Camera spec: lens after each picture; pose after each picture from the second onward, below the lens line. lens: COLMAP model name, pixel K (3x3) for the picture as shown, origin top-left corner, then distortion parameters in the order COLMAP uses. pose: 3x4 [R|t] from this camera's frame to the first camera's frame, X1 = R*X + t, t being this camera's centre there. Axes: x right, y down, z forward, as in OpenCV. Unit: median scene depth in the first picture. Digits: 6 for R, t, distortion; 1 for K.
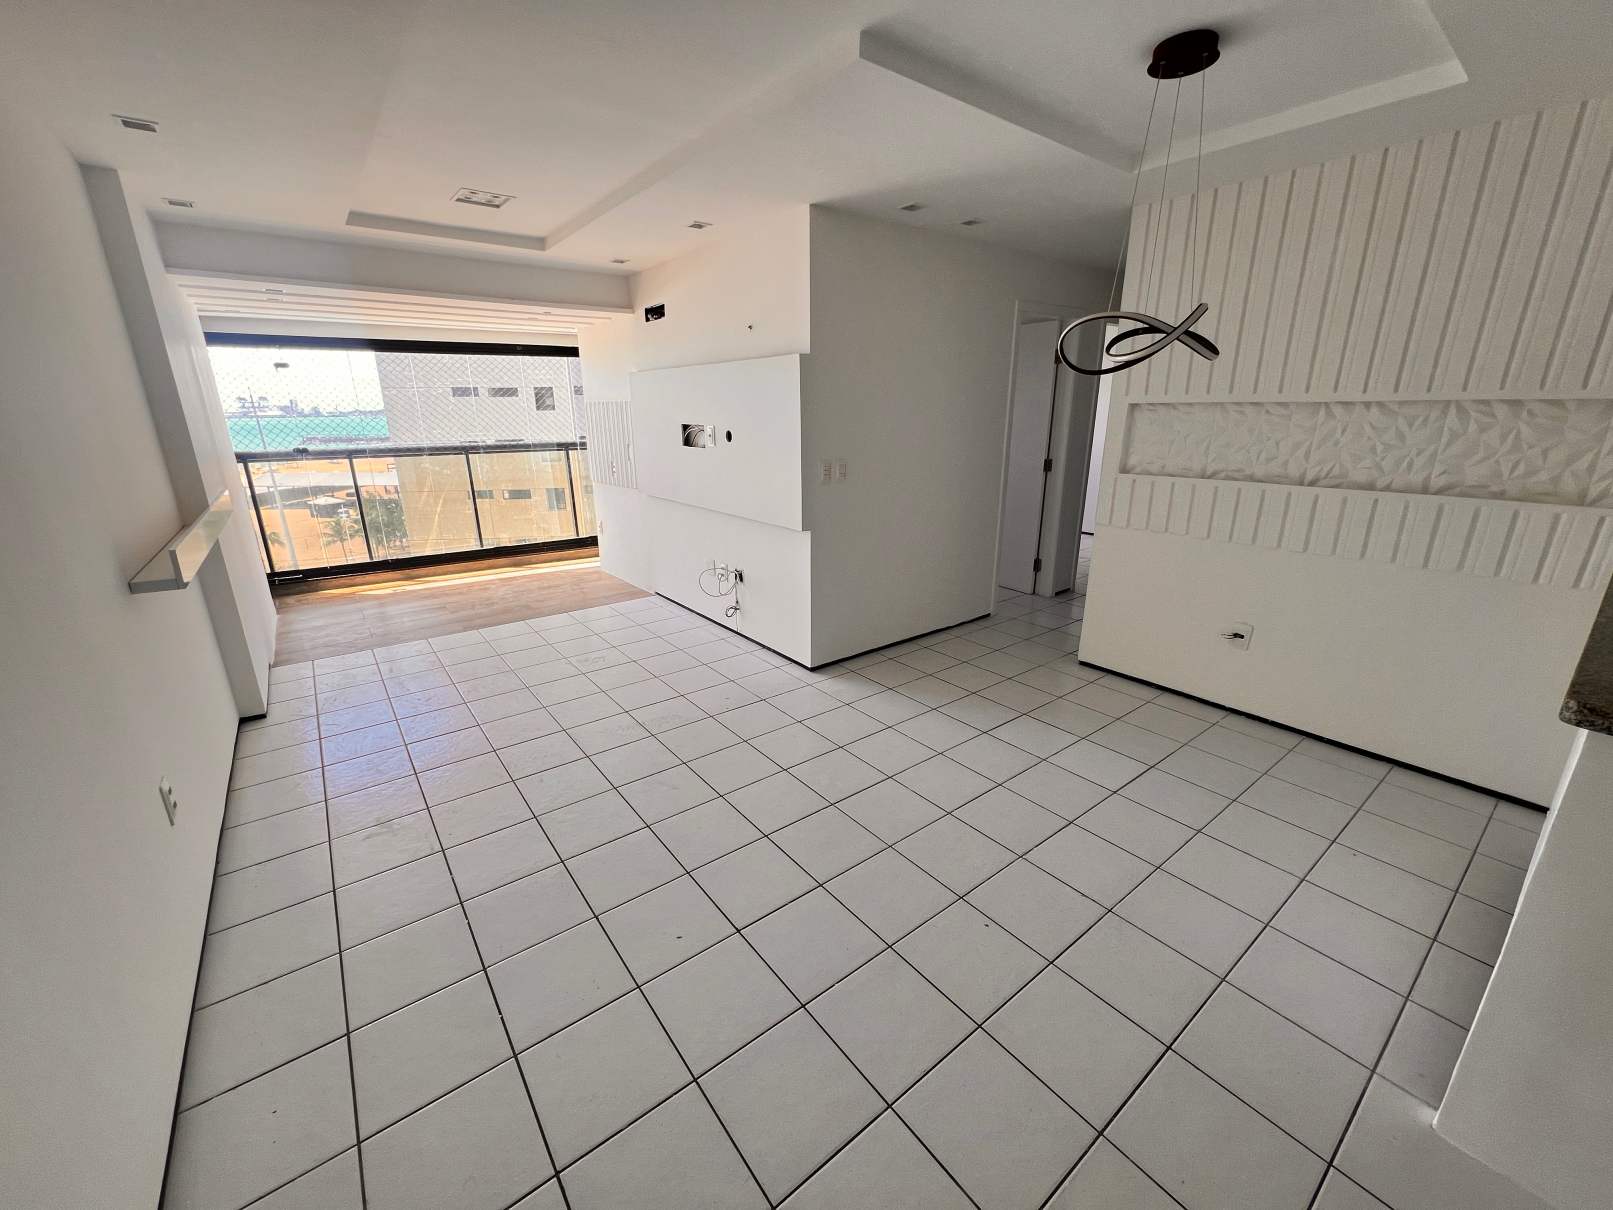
lens RADIAL K [[644.4, 0, 802.4], [0, 644.4, 601.8], [0, 0, 1]] dist [-0.003970, 0.001175]
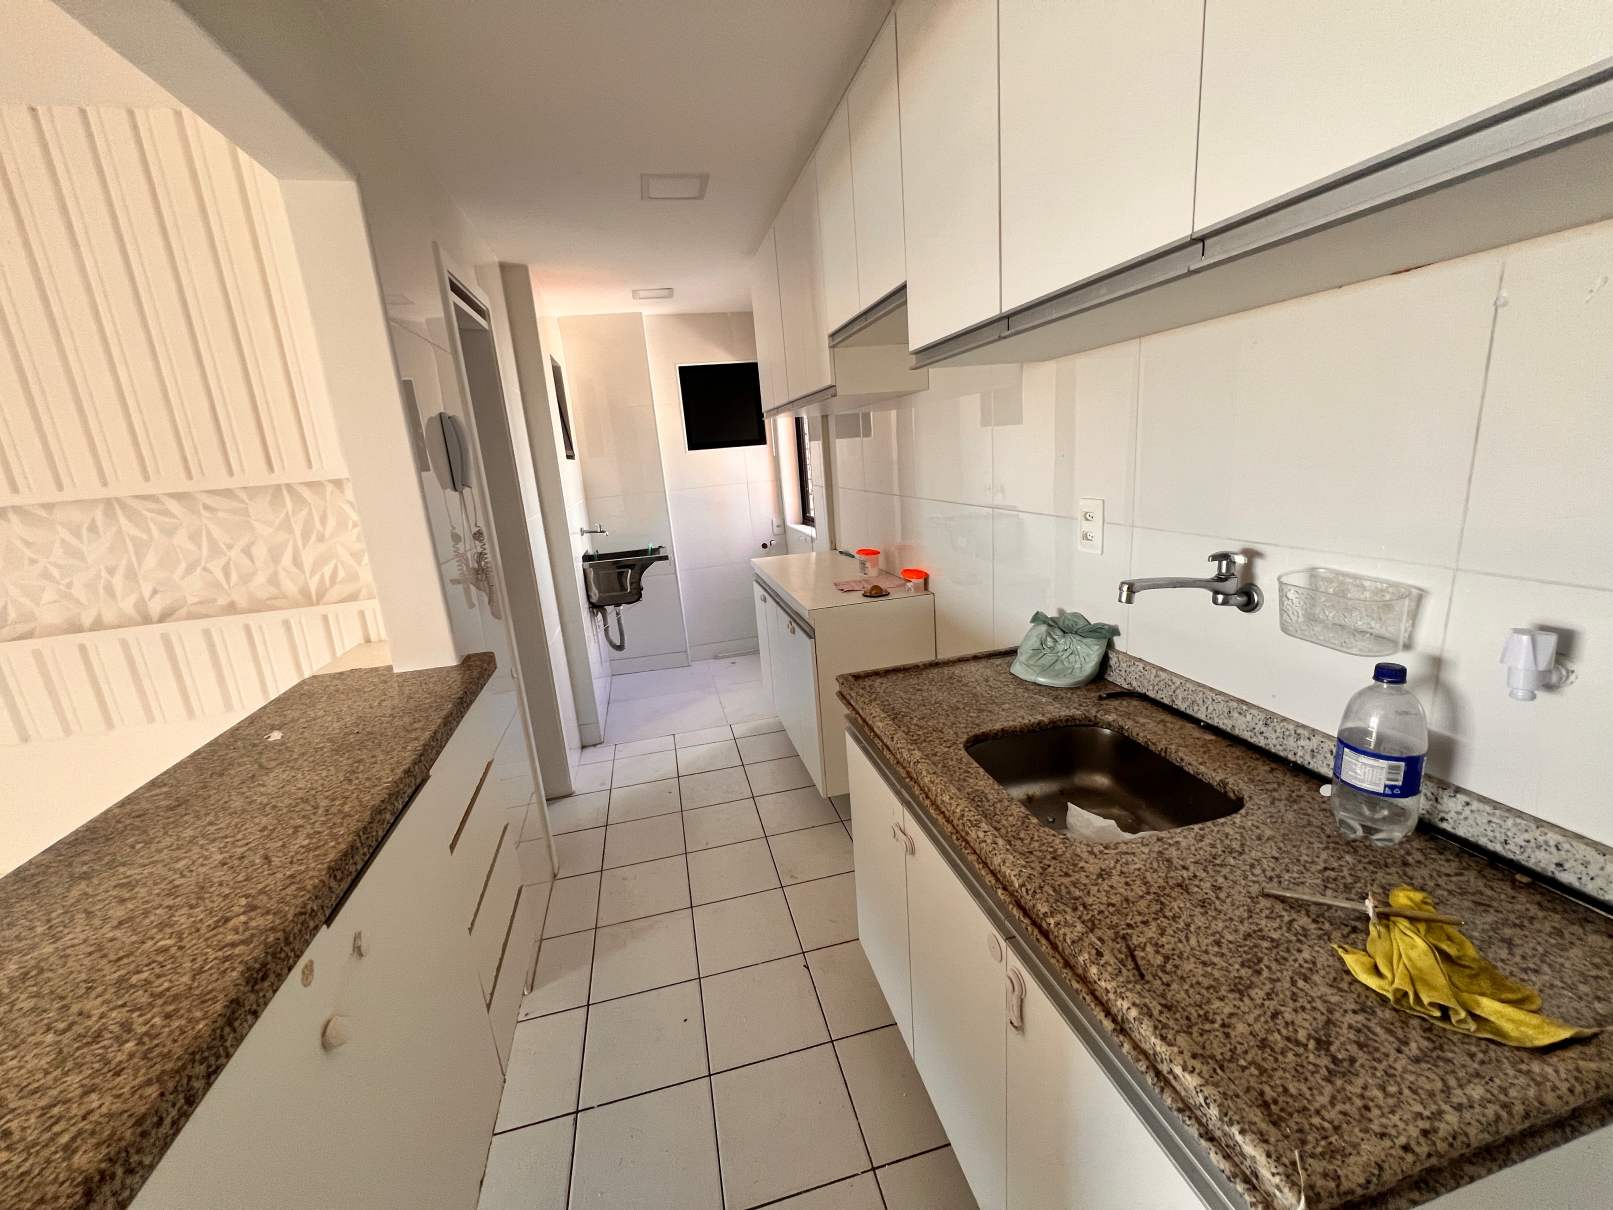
lens RADIAL K [[644.4, 0, 800.0], [0, 644.4, 599.9], [0, 0, 1]] dist [-0.003970, 0.001175]
pose [[0.402777, -0.232506, 0.885275, 0.511319], [0.336600, 0.937048, 0.092959, -0.011012], [-0.851158, 0.260542, 0.455683, 0.034309]]
